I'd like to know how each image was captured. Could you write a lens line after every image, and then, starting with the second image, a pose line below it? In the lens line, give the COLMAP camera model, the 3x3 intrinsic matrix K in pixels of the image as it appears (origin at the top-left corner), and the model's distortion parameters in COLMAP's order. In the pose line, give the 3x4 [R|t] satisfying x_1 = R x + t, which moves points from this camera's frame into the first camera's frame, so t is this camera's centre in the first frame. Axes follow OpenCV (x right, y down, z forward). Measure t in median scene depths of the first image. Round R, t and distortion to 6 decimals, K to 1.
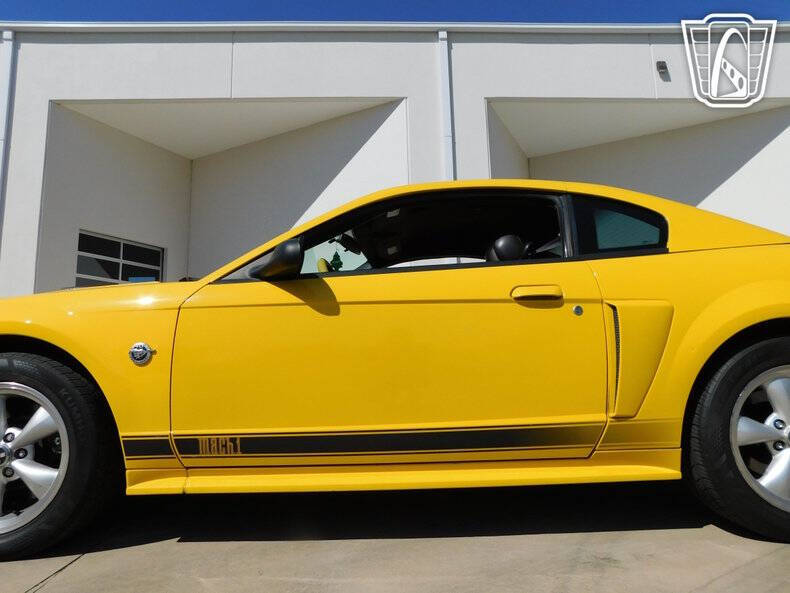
lens RADIAL K [[523.7, 0, 390.6], [0, 523.7, 294.7], [0, 0, 1]] dist [-0.076597, 0.061346]
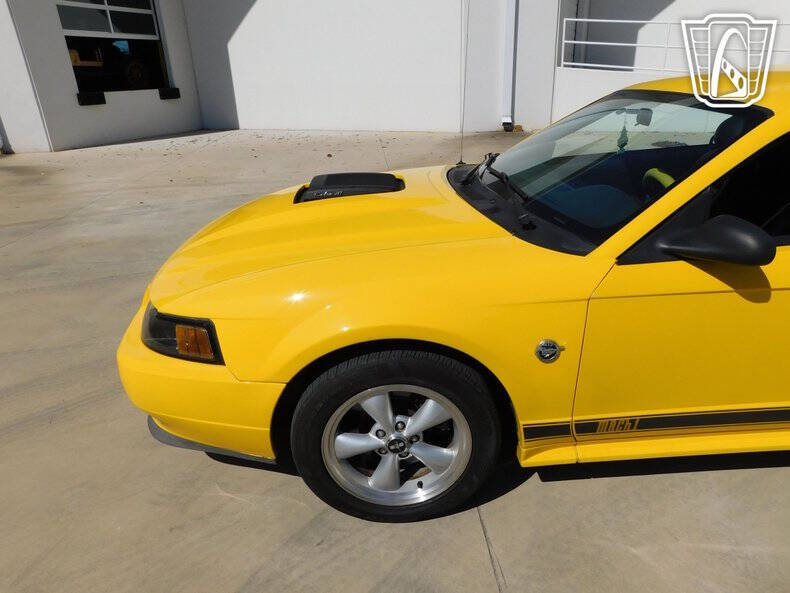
lens RADIAL K [[523.7, 0, 390.6], [0, 523.7, 294.7], [0, 0, 1]] dist [-0.076597, 0.061346]
pose [[0.999500, -0.024894, 0.019491, -0.780064], [0.011108, 0.853659, 0.520713, -0.445488], [-0.029601, -0.520236, 0.853509, 0.293759]]
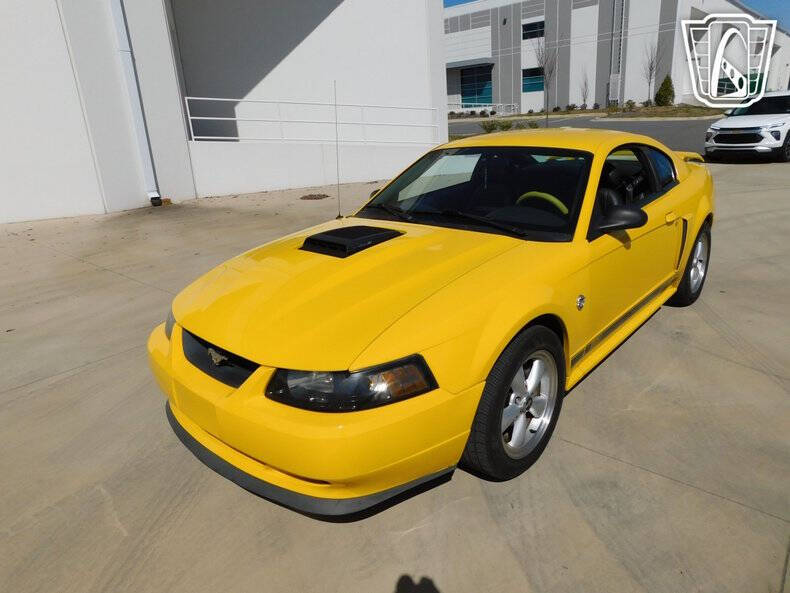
lens RADIAL K [[523.7, 0, 390.6], [0, 523.7, 294.7], [0, 0, 1]] dist [-0.076597, 0.061346]
pose [[0.686168, -0.249804, 0.683207, -1.830569], [-0.054747, 0.918793, 0.390926, -0.437873], [-0.725380, -0.305644, 0.616770, 0.511411]]
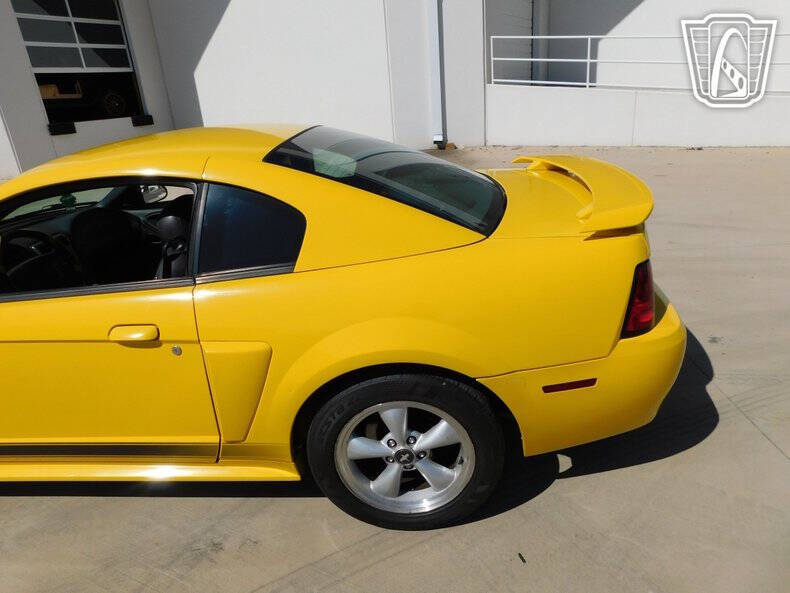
lens RADIAL K [[523.7, 0, 390.6], [0, 523.7, 294.7], [0, 0, 1]] dist [-0.076597, 0.061346]
pose [[0.995772, -0.015296, -0.090575, 0.868230], [0.058777, 0.863854, 0.500302, -0.532745], [0.070591, -0.503510, 0.861101, 0.254425]]
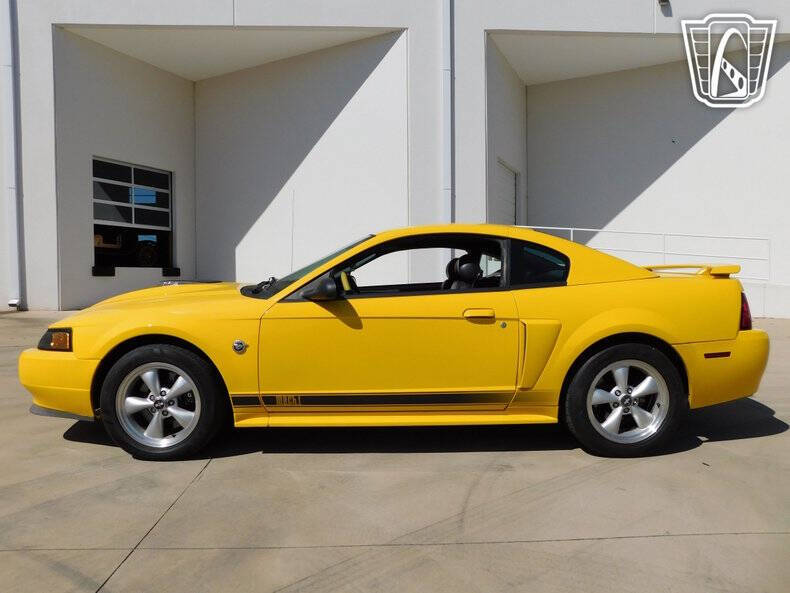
lens RADIAL K [[523.7, 0, 390.6], [0, 523.7, 294.7], [0, 0, 1]] dist [-0.076597, 0.061346]
pose [[0.999823, 0.017245, 0.007564, -0.011876], [-0.018320, 0.983734, 0.178697, -0.363571], [-0.004359, -0.178804, 0.983875, -0.629574]]
